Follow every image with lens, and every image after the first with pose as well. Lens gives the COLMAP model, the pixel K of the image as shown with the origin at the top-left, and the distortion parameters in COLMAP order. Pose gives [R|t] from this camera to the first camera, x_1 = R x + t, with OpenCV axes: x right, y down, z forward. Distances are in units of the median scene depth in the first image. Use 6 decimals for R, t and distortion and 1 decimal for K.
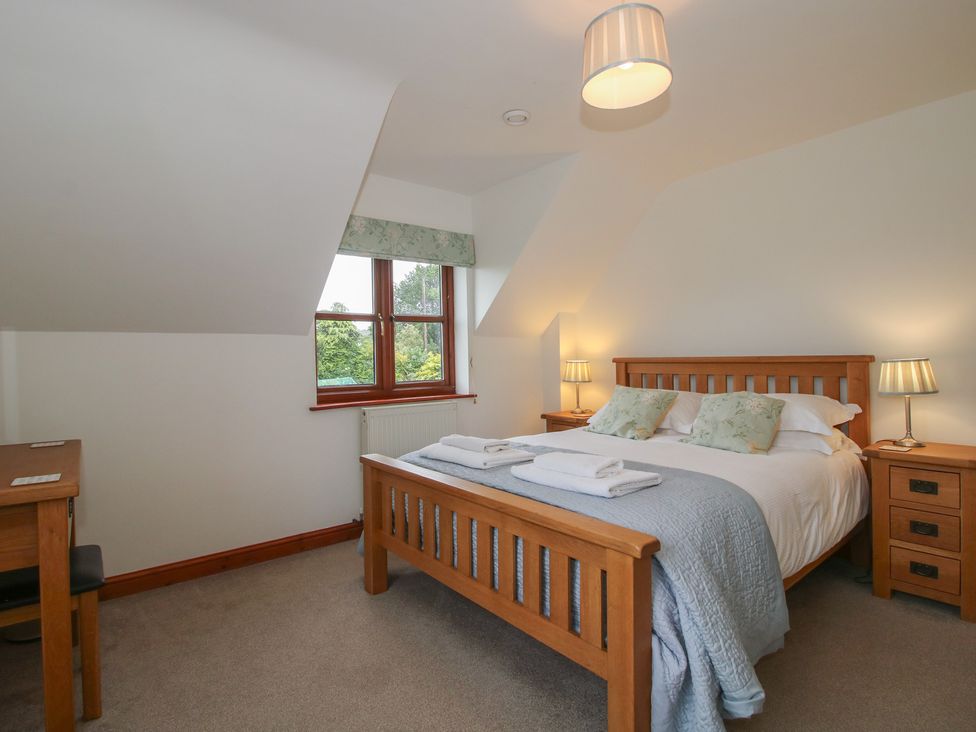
lens RADIAL K [[505.5, 0, 480.1], [0, 505.5, 363.3], [0, 0, 1]] dist [-0.005219, -0.000640]
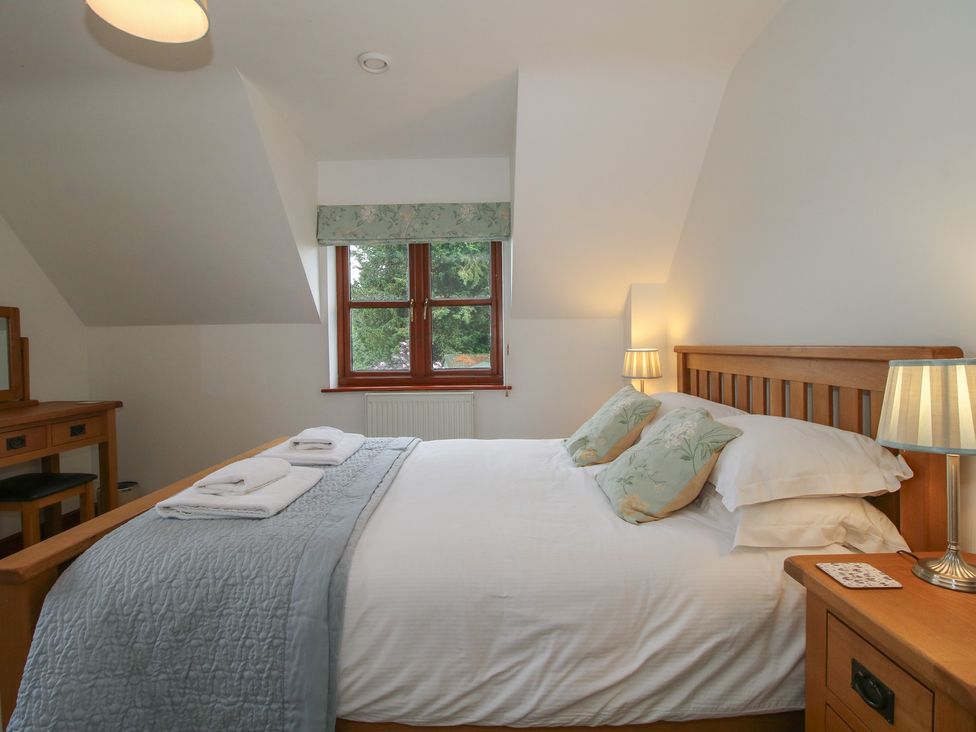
lens RADIAL K [[505.5, 0, 480.1], [0, 505.5, 363.3], [0, 0, 1]] dist [-0.005219, -0.000640]
pose [[0.773841, 0.026527, -0.632824, 0.538926], [-0.008337, 0.999463, 0.031702, -0.006075], [0.633325, -0.019257, 0.773646, 0.319340]]
